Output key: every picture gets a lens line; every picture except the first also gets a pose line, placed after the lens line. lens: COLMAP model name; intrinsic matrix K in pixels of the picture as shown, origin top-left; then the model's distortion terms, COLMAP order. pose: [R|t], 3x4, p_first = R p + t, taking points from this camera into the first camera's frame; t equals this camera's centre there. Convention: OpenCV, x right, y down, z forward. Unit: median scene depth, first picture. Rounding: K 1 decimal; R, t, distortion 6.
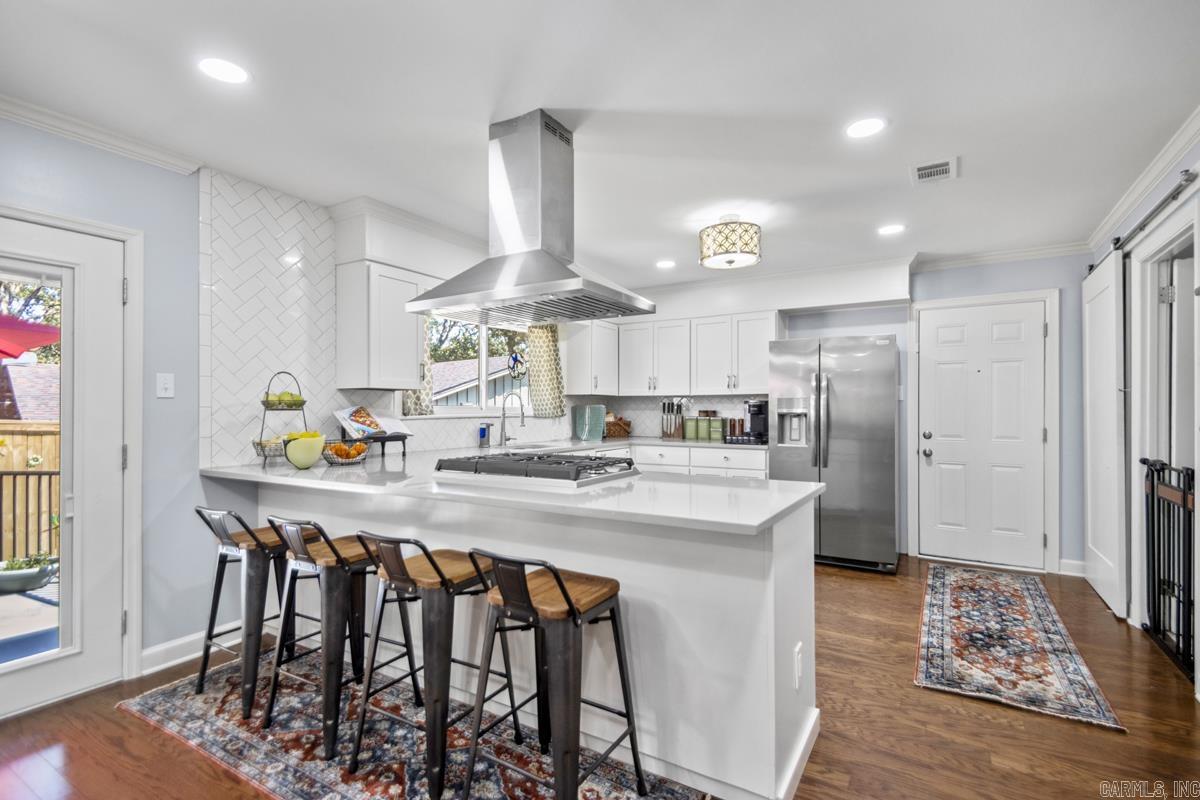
lens RADIAL K [[561.8, 0, 617.6], [0, 561.8, 415.2], [0, 0, 1]] dist [0.025255, -0.015448]
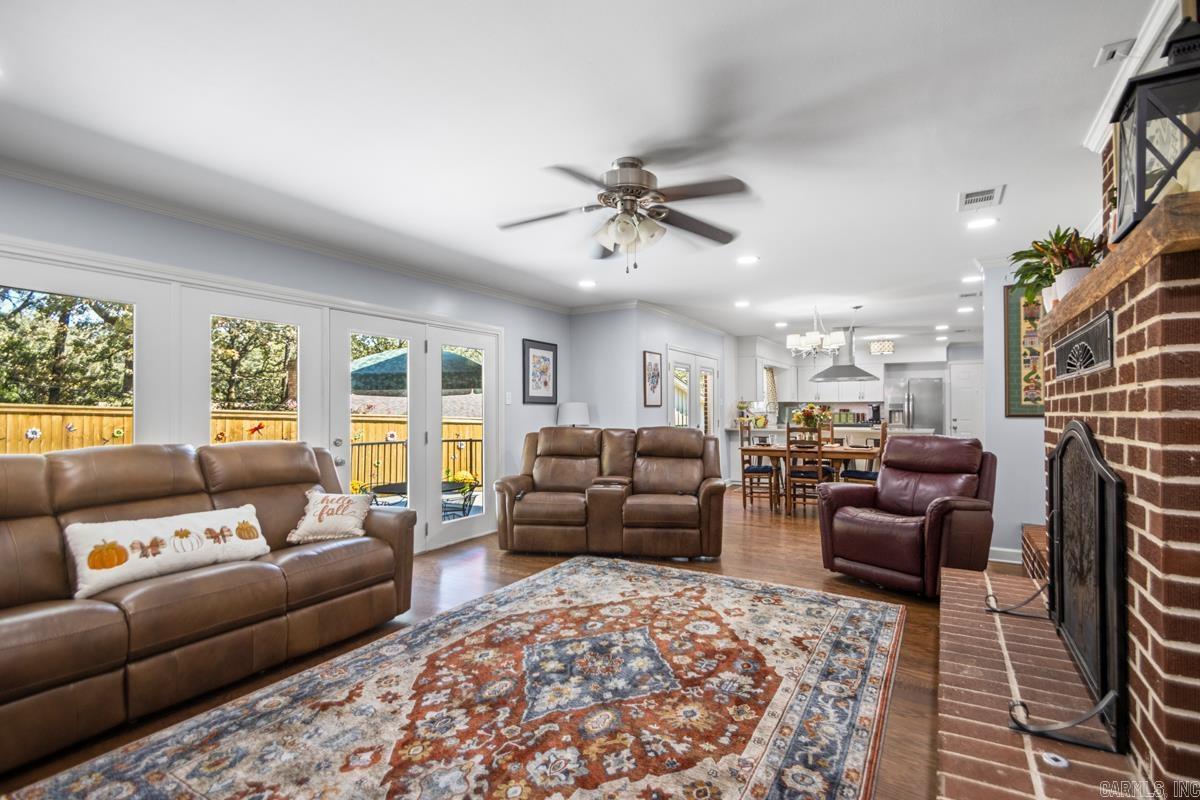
lens RADIAL K [[561.8, 0, 602.1], [0, 561.8, 399.4], [0, 0, 1]] dist [0.025255, -0.015448]
pose [[0.999682, 0.001772, -0.025165, -0.780331], [-0.002402, 0.999684, -0.025018, 0.009945], [0.025112, 0.025070, 0.999370, -1.251762]]
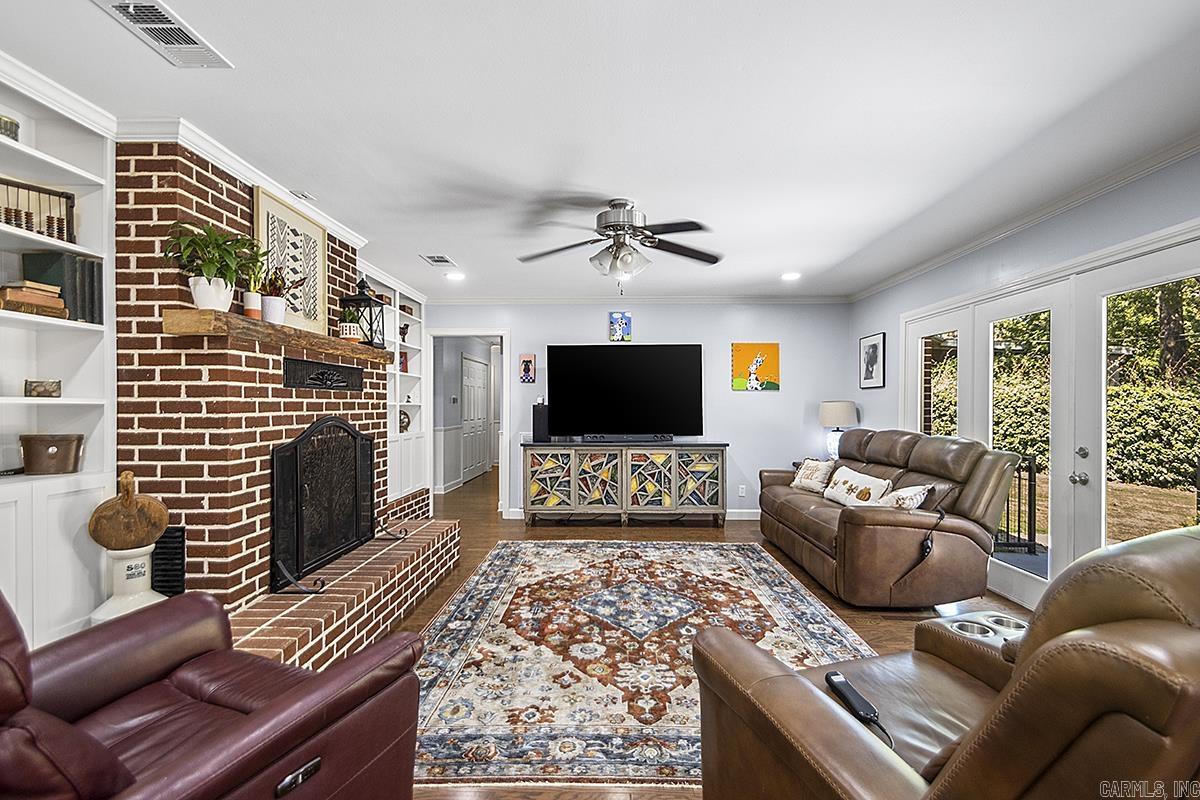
lens RADIAL K [[561.8, 0, 618.6], [0, 561.8, 409.6], [0, 0, 1]] dist [0.025255, -0.015448]
pose [[-0.867922, 0.004885, -0.496677, -0.414192], [-0.001253, 0.999927, 0.012024, -0.003054], [0.496700, 0.011058, -0.867852, -0.057412]]
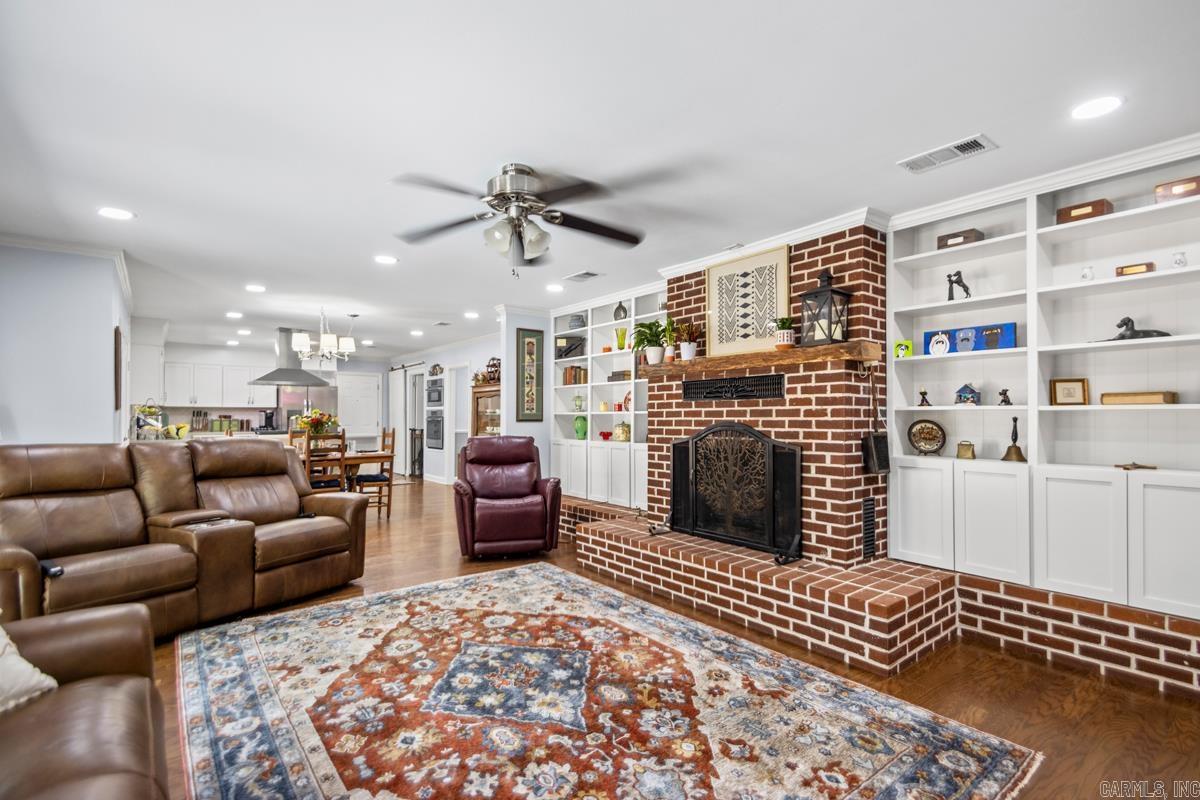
lens RADIAL K [[561.8, 0, 615.7], [0, 561.8, 399.3], [0, 0, 1]] dist [0.025255, -0.015448]
pose [[0.357447, 0.030396, 0.933439, -1.287349], [0.003955, 0.999412, -0.034059, 0.008310], [-0.933925, 0.015866, 0.357116, -0.976313]]
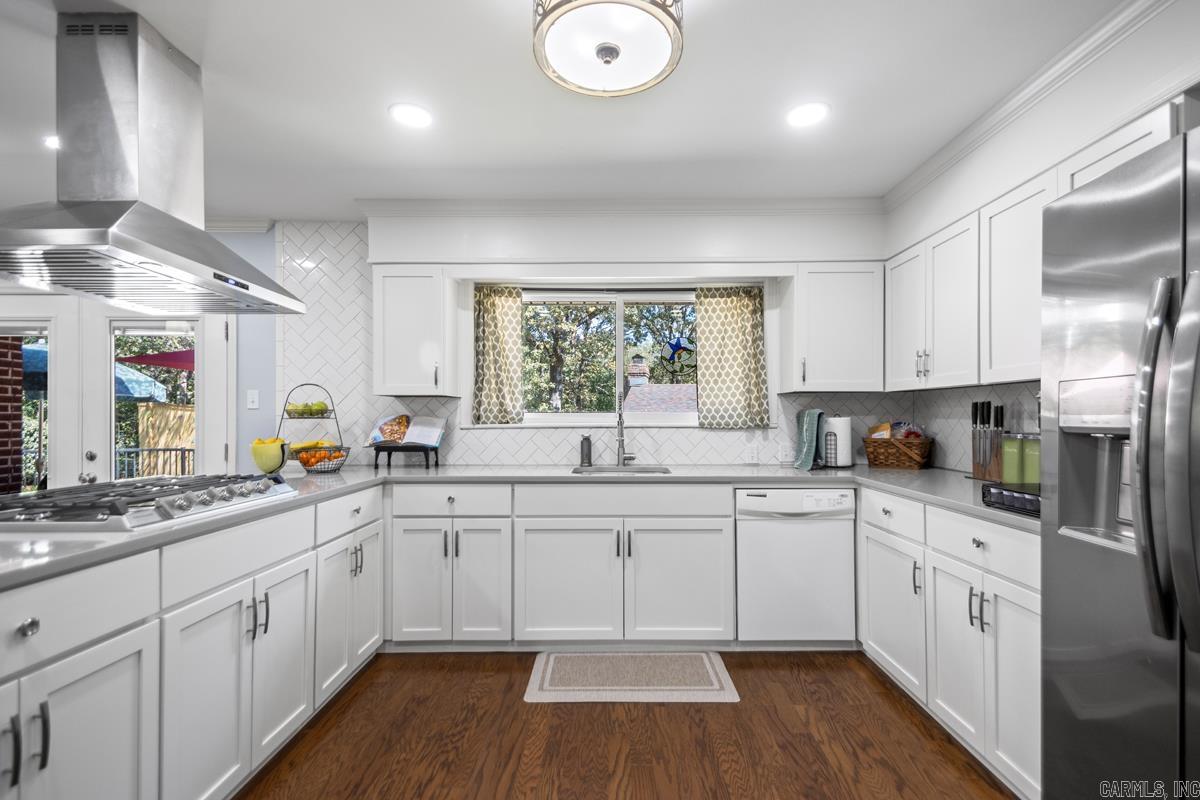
lens RADIAL K [[561.8, 0, 622.1], [0, 561.8, 414.7], [0, 0, 1]] dist [0.025255, -0.015448]
pose [[0.507184, 0.000784, -0.861837, 0.428819], [-0.006463, 0.999975, -0.002894, -0.010867], [0.861813, 0.007038, 0.507177, 0.612493]]
